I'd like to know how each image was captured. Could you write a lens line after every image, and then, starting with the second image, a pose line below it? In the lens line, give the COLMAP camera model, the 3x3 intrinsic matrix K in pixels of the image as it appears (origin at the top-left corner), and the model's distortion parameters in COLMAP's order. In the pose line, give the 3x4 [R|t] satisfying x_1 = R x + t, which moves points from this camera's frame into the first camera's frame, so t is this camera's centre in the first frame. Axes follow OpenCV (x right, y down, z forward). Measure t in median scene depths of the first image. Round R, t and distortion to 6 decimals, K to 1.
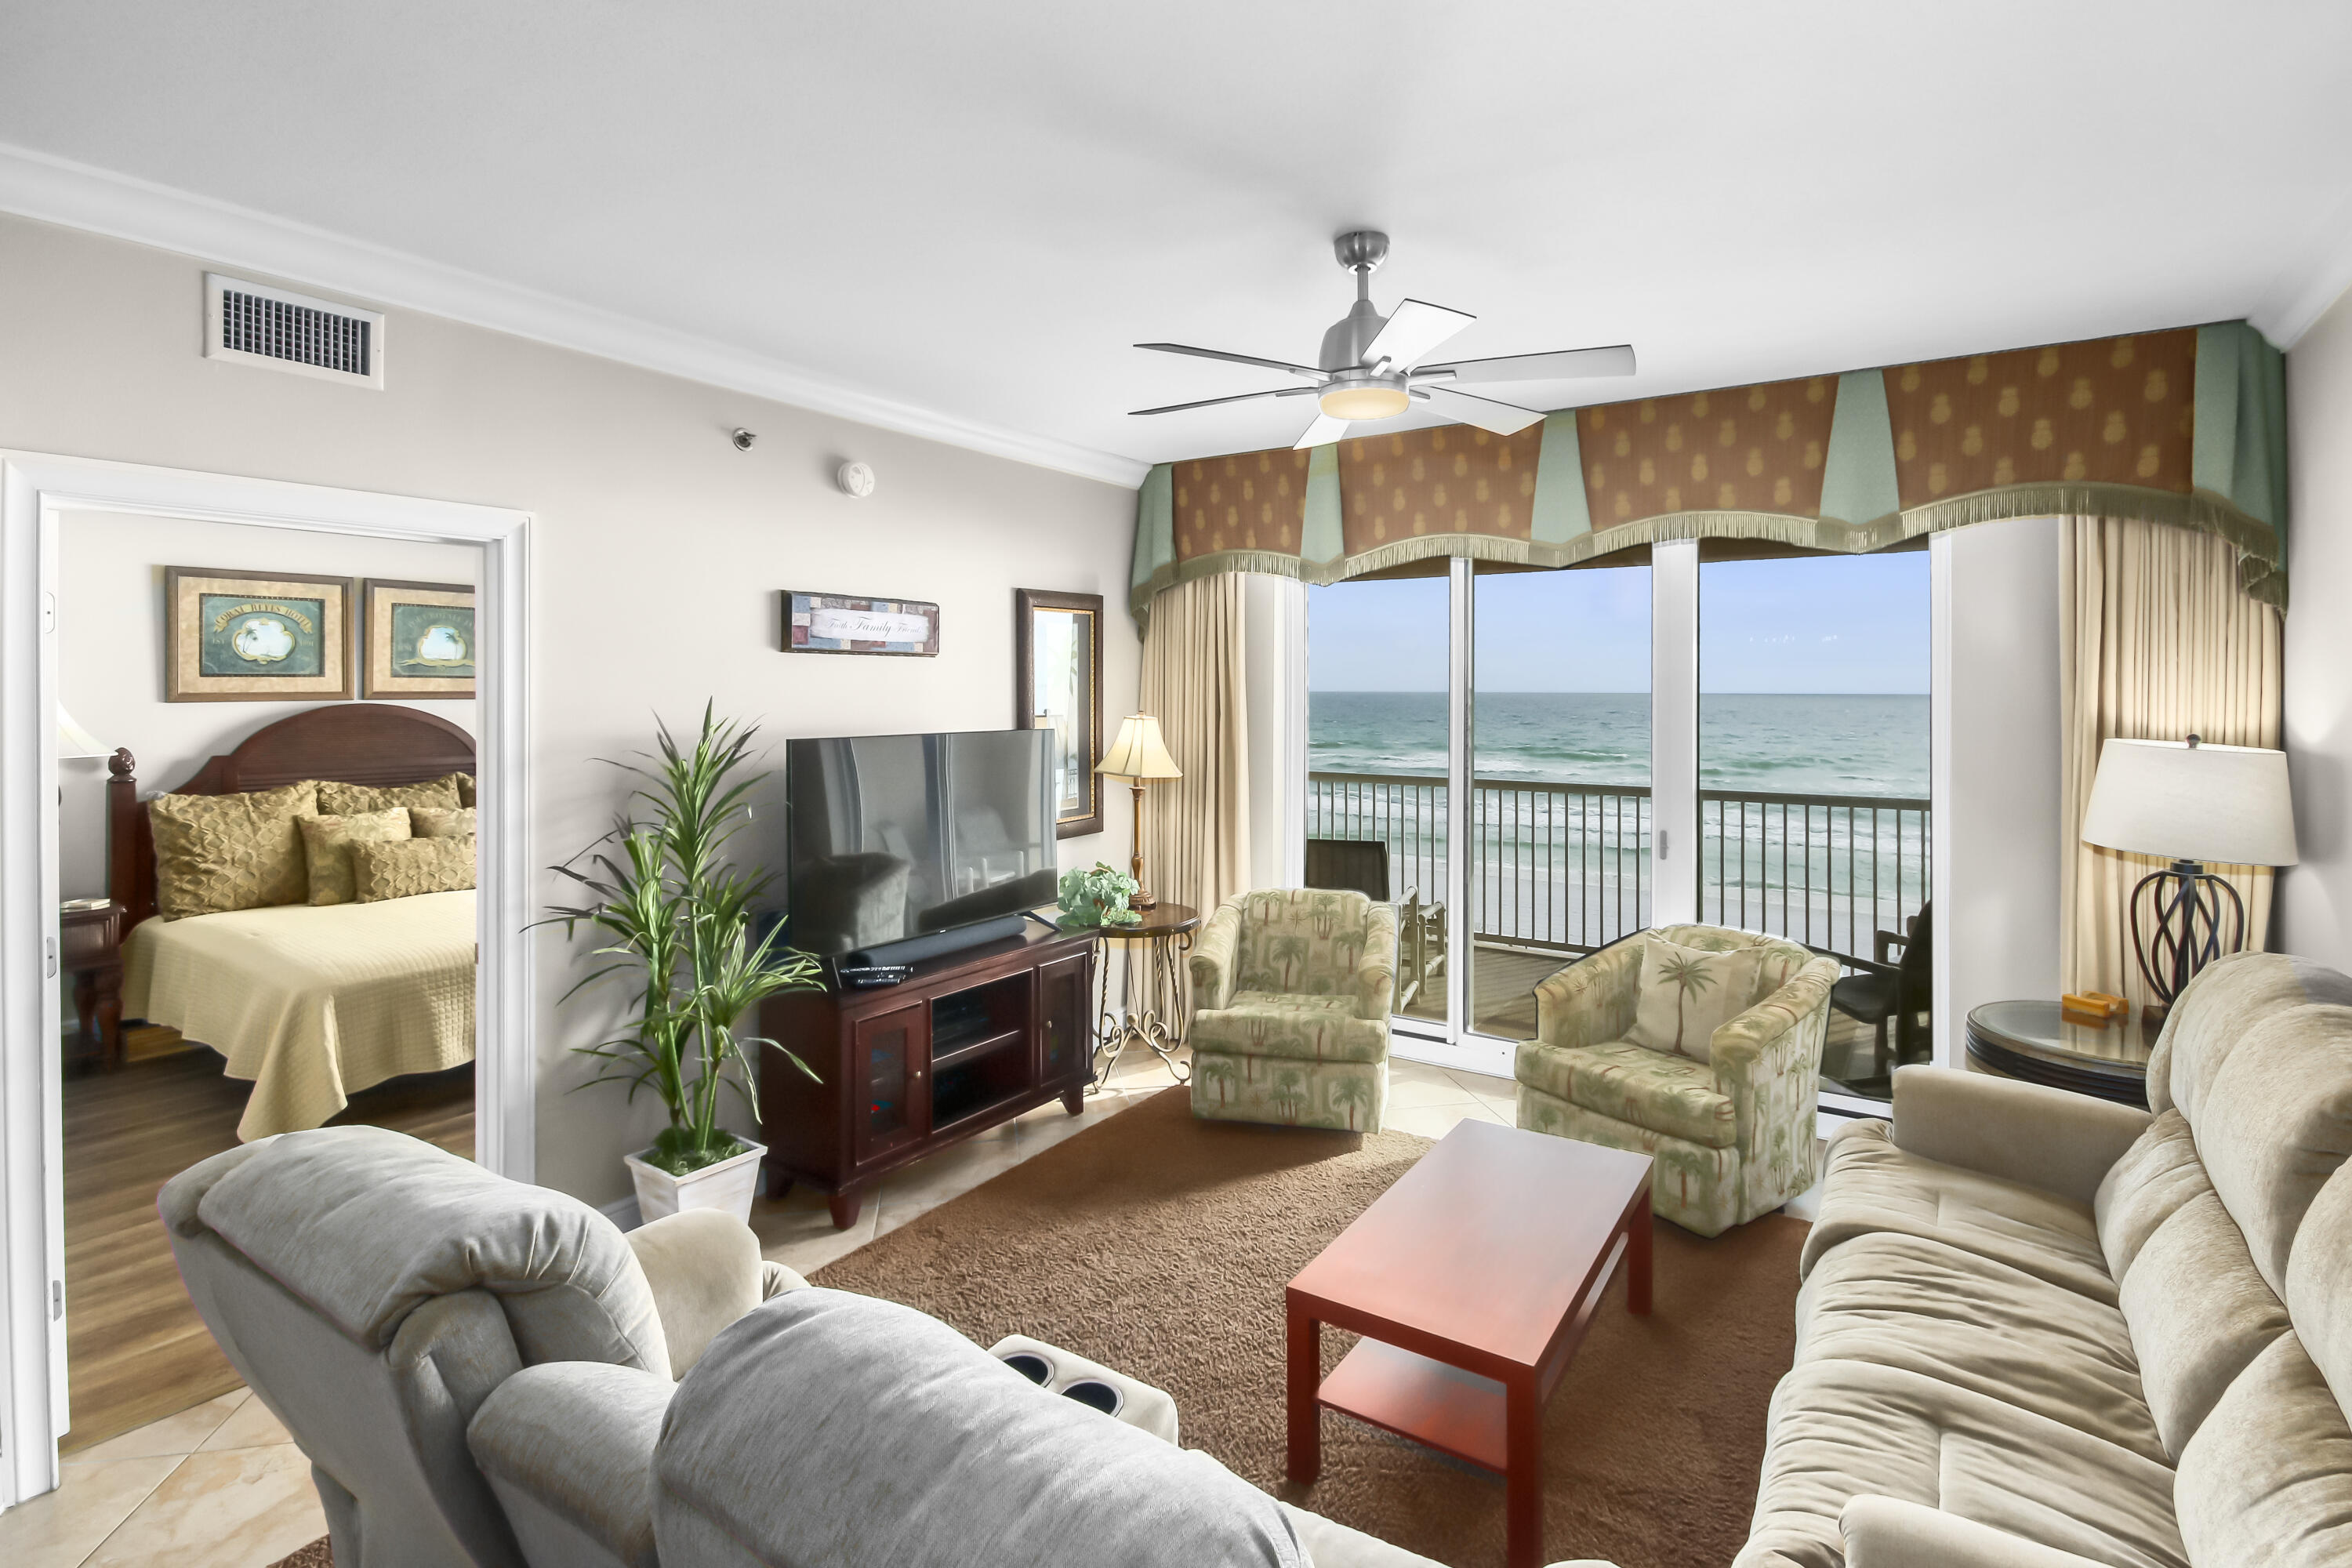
lens RADIAL K [[1165.4, 0, 1236.4], [0, 1165.4, 692.4], [0, 0, 1]] dist [0.003977, -0.002772]
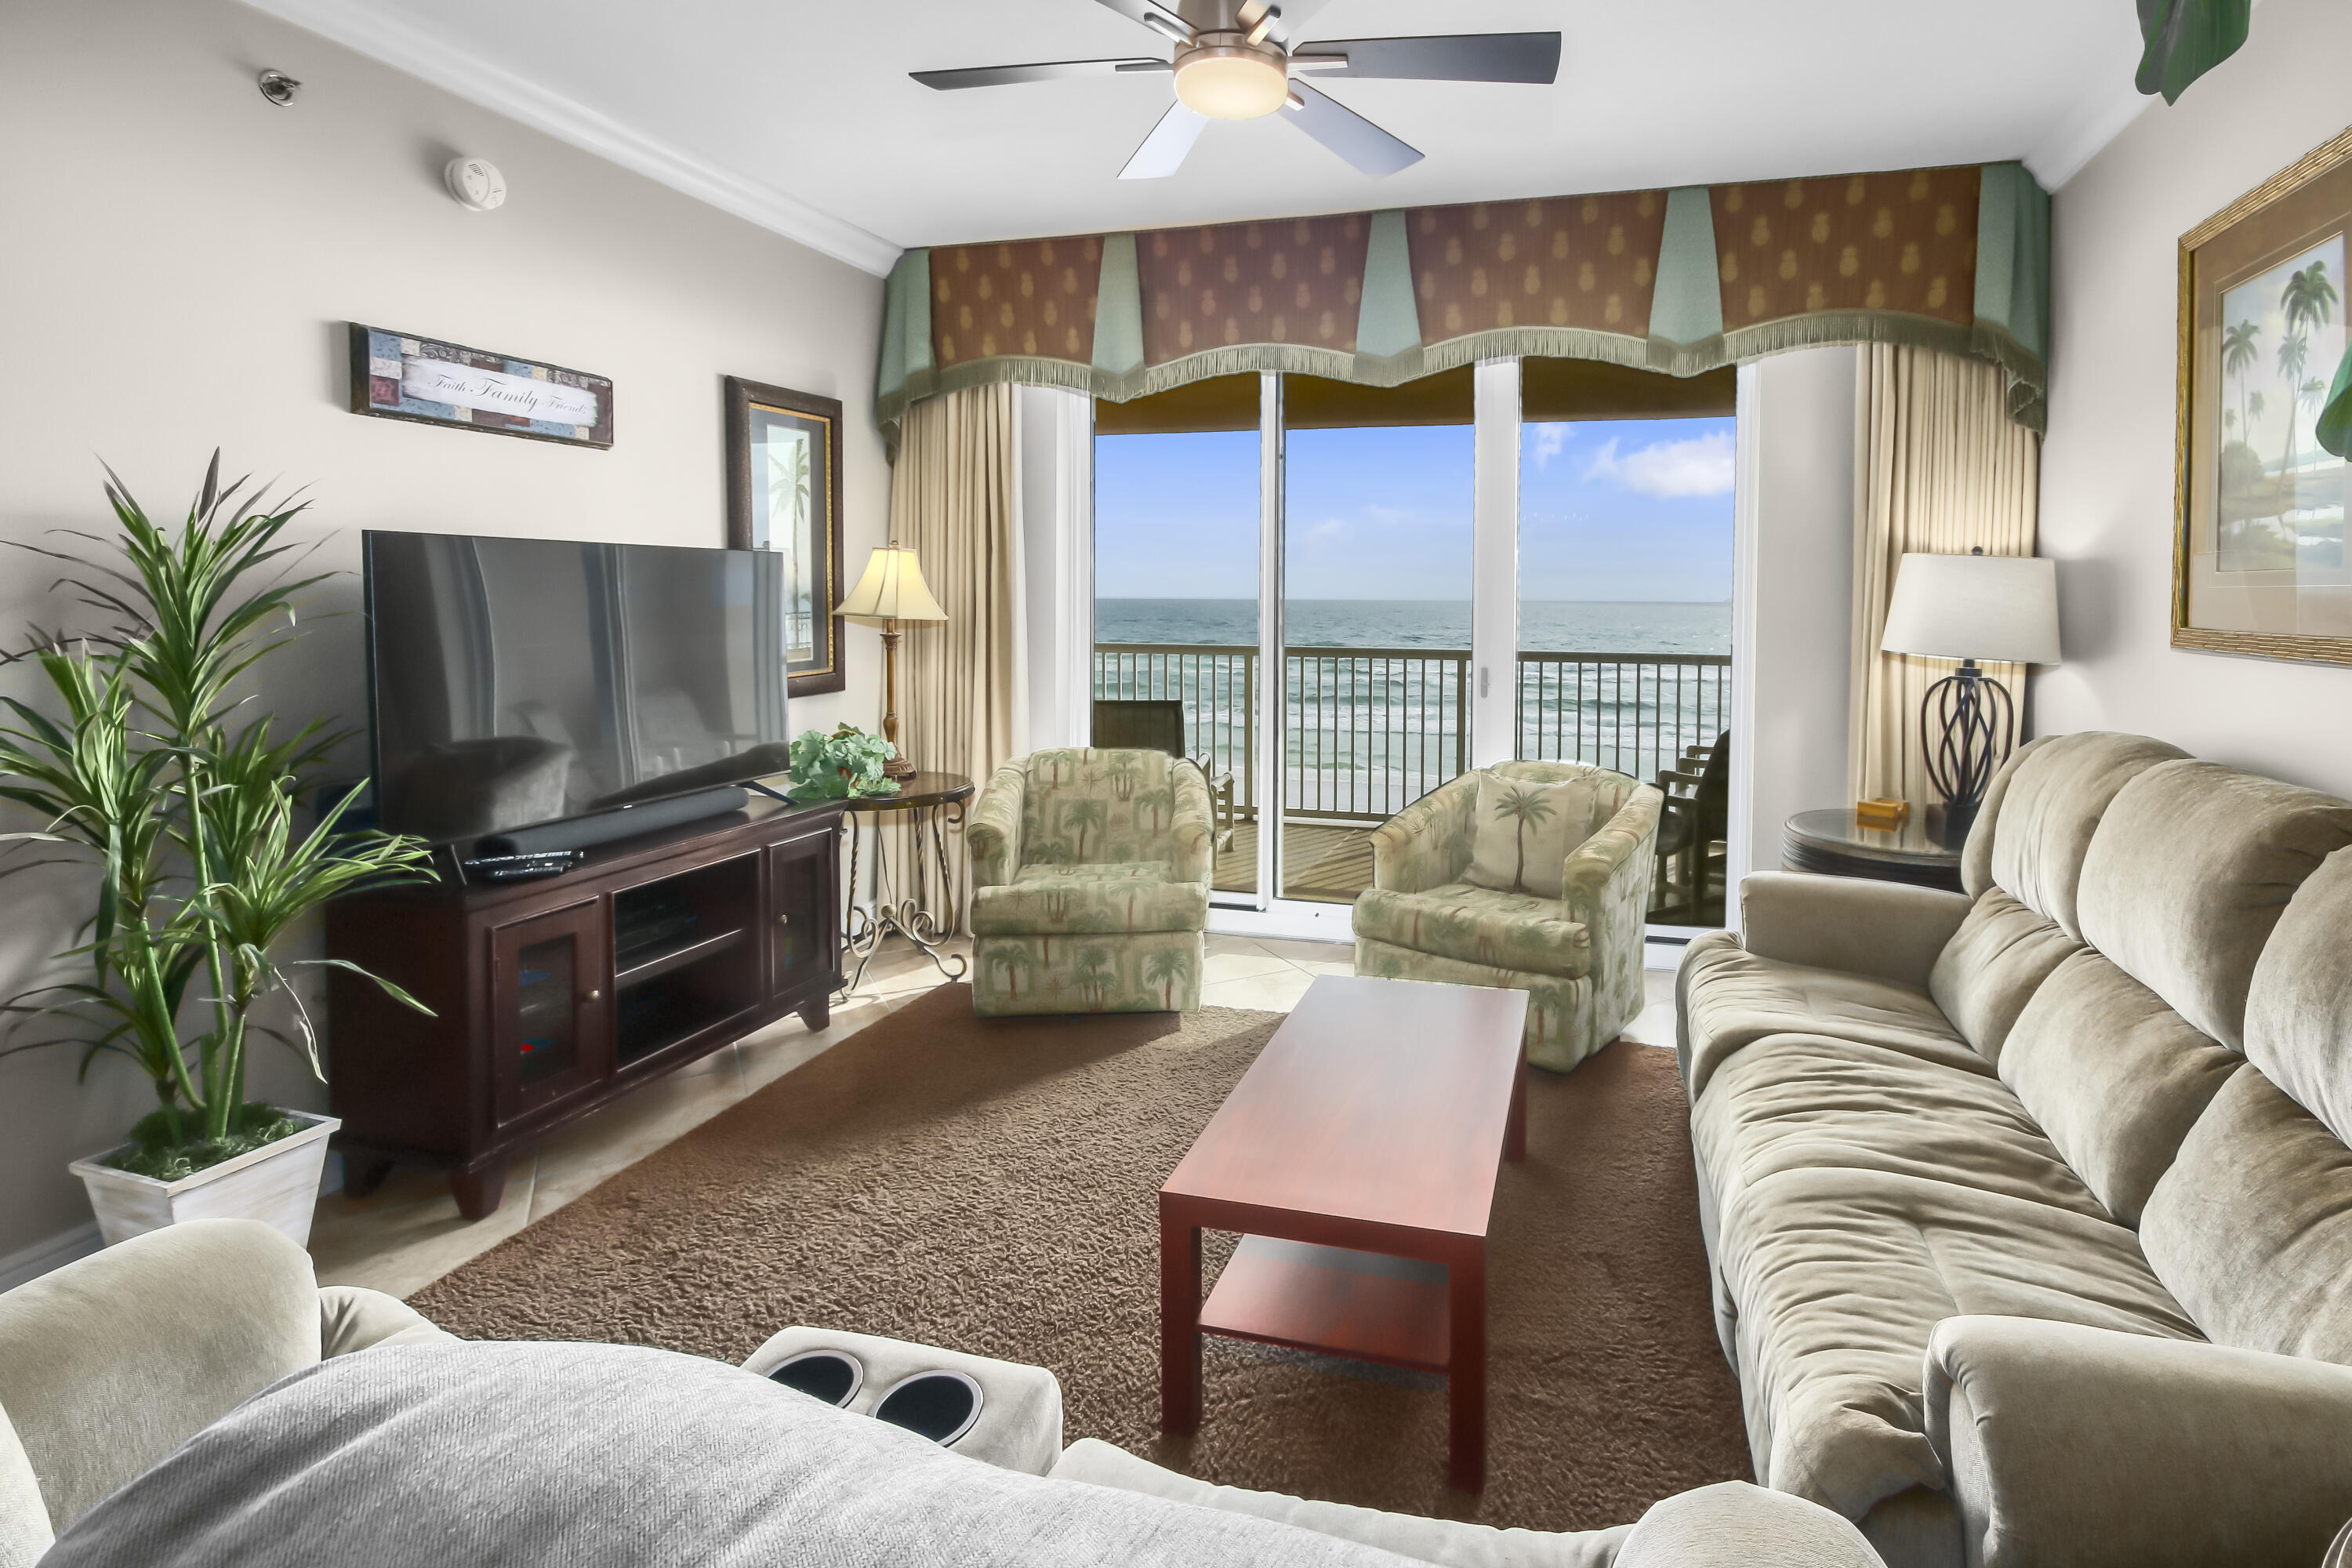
lens RADIAL K [[1158.7, 0, 1354.5], [0, 1158.7, 638.7], [0, 0, 1]] dist [0.000454, 0.001193]
pose [[0.946632, -0.007457, 0.322231, -0.051287], [-0.003709, 0.999414, 0.034025, 0.074437], [-0.322296, -0.033404, 0.946050, 0.156127]]
